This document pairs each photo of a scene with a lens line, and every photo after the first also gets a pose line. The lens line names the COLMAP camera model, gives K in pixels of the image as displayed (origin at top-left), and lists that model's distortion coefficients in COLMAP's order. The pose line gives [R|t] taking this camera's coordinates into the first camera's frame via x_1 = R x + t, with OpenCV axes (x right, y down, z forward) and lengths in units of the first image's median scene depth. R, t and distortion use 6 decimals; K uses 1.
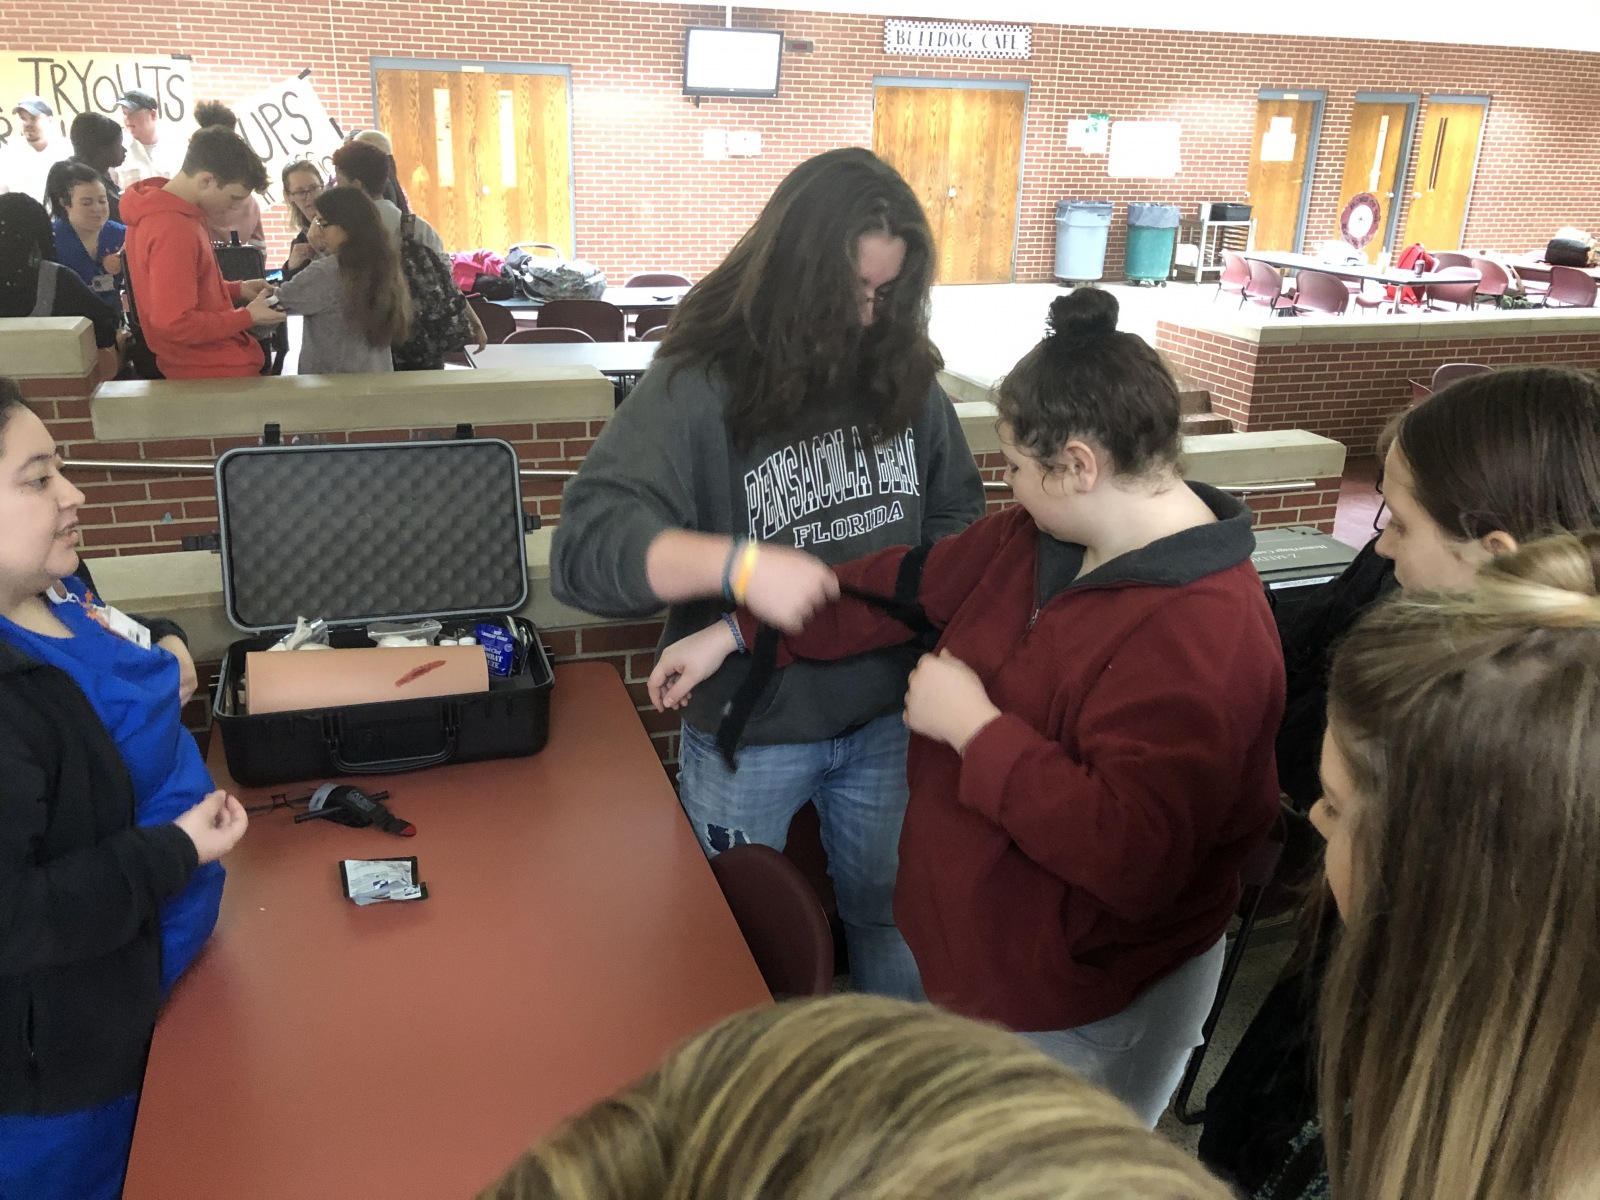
lens RADIAL K [[1302.7, 0, 785.5], [0, 1302.7, 584.9], [0, 0, 1]] dist [0.007207, 0.017800]
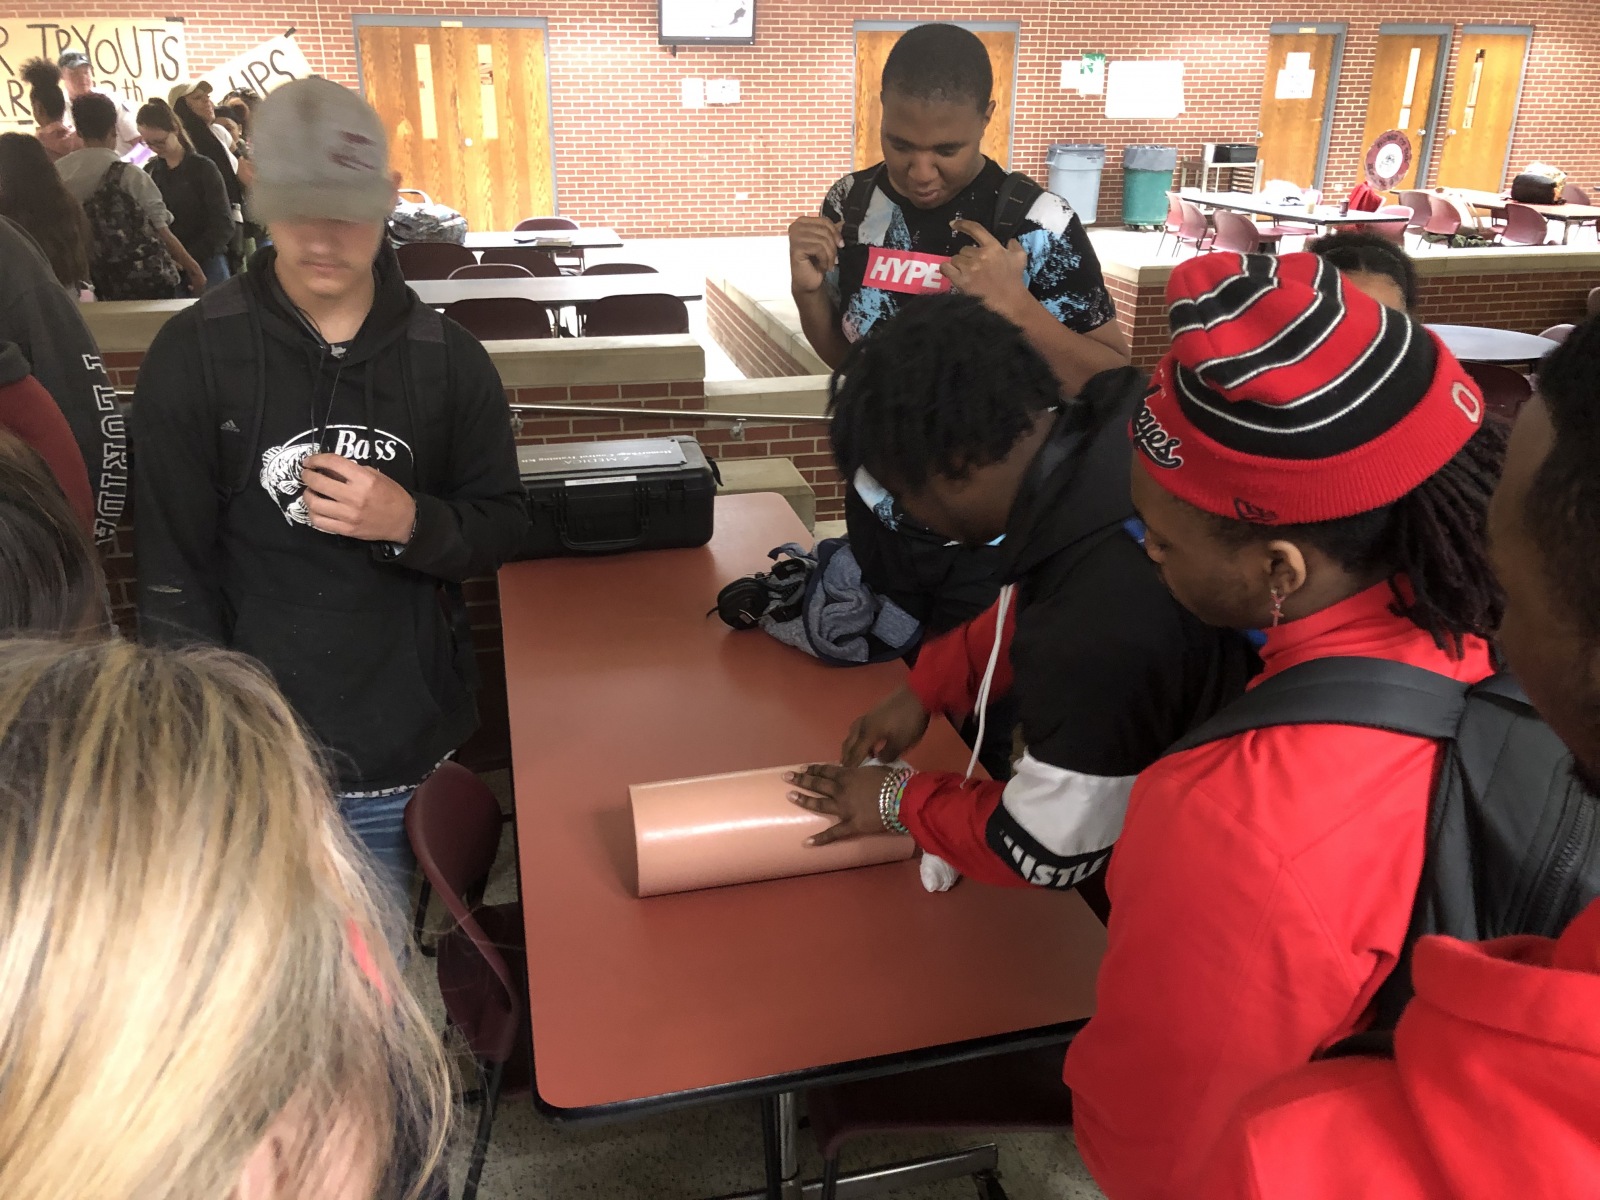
lens RADIAL K [[1287.2, 0, 791.5], [0, 1287.2, 596.4], [0, 0, 1]] dist [0.010021, 0.009770]
pose [[0.993868, 0.021871, -0.108390, 0.139663], [-0.017036, 0.998826, 0.045339, 0.008851], [0.109254, -0.043215, 0.993074, -0.011637]]
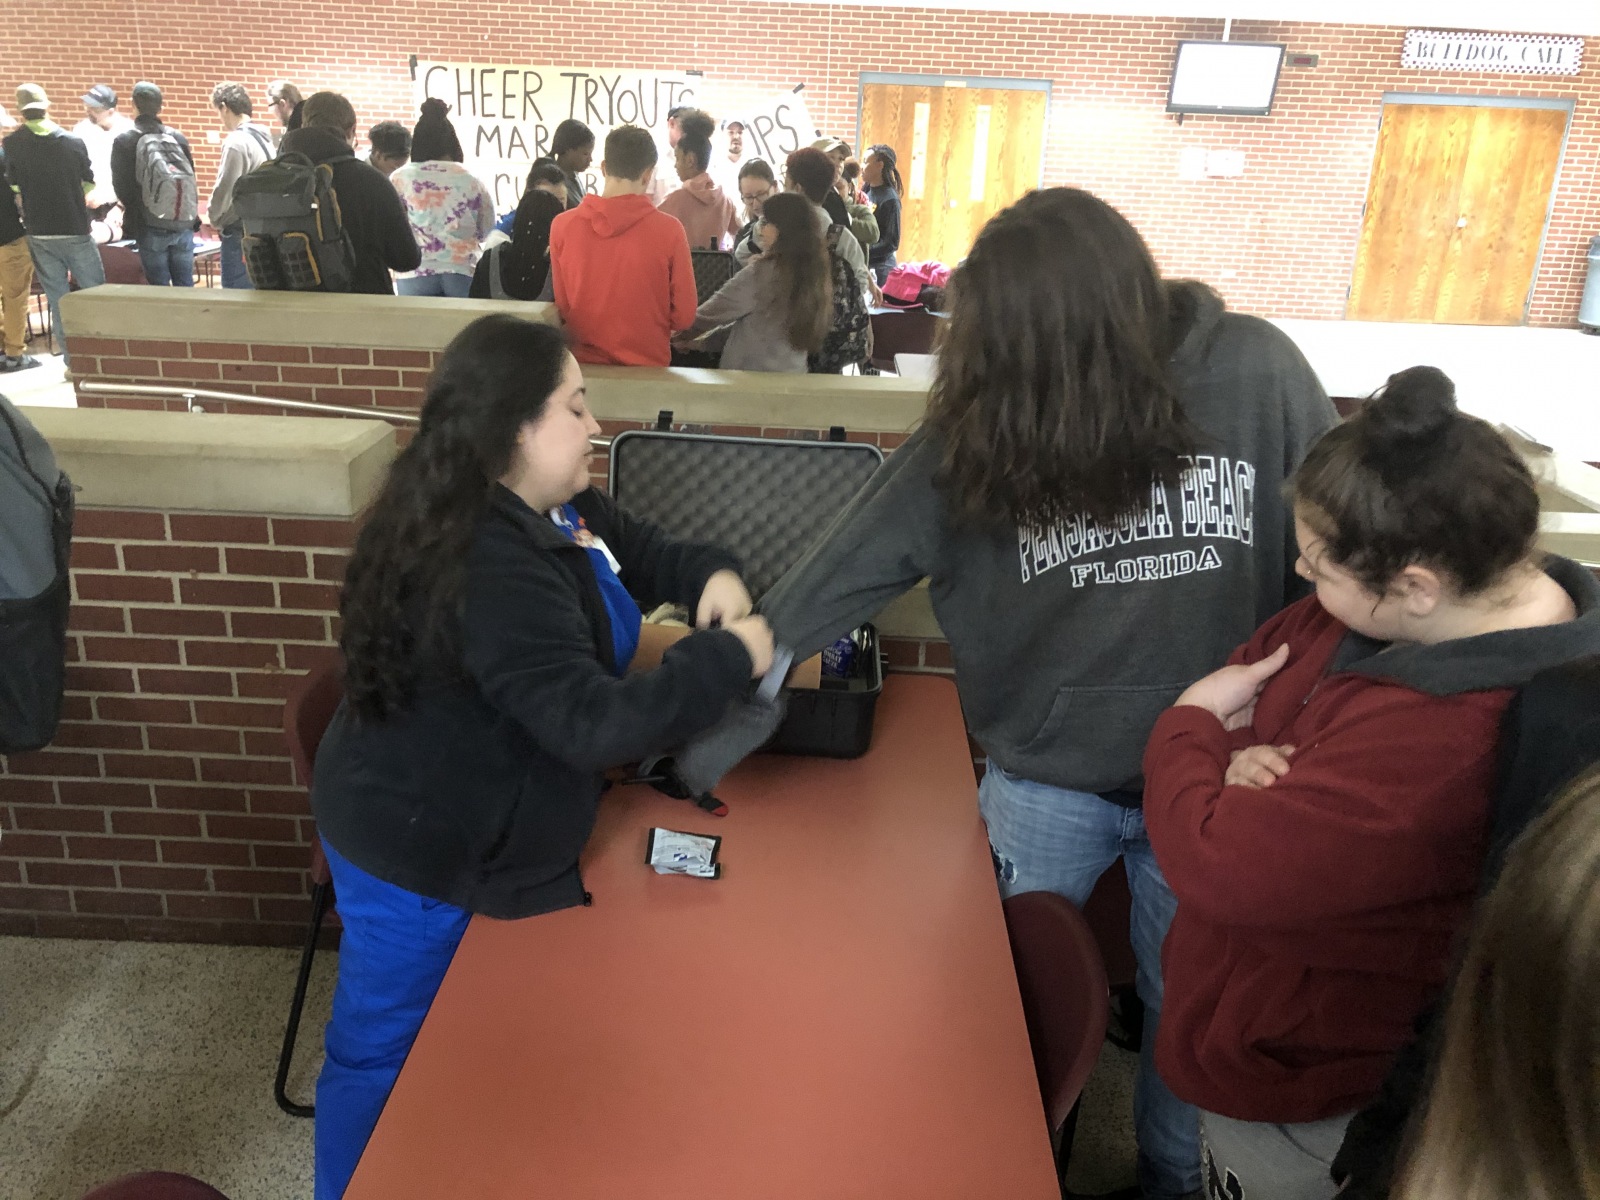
lens RADIAL K [[1299.8, 0, 807.8], [0, 1299.8, 603.3], [0, 0, 1]] dist [0.013828, 0.017974]
pose [[0.943402, 0.128777, -0.305629, 0.012977], [-0.128483, 0.991486, 0.021166, -0.001117], [0.305752, 0.019300, 0.951915, 0.006254]]
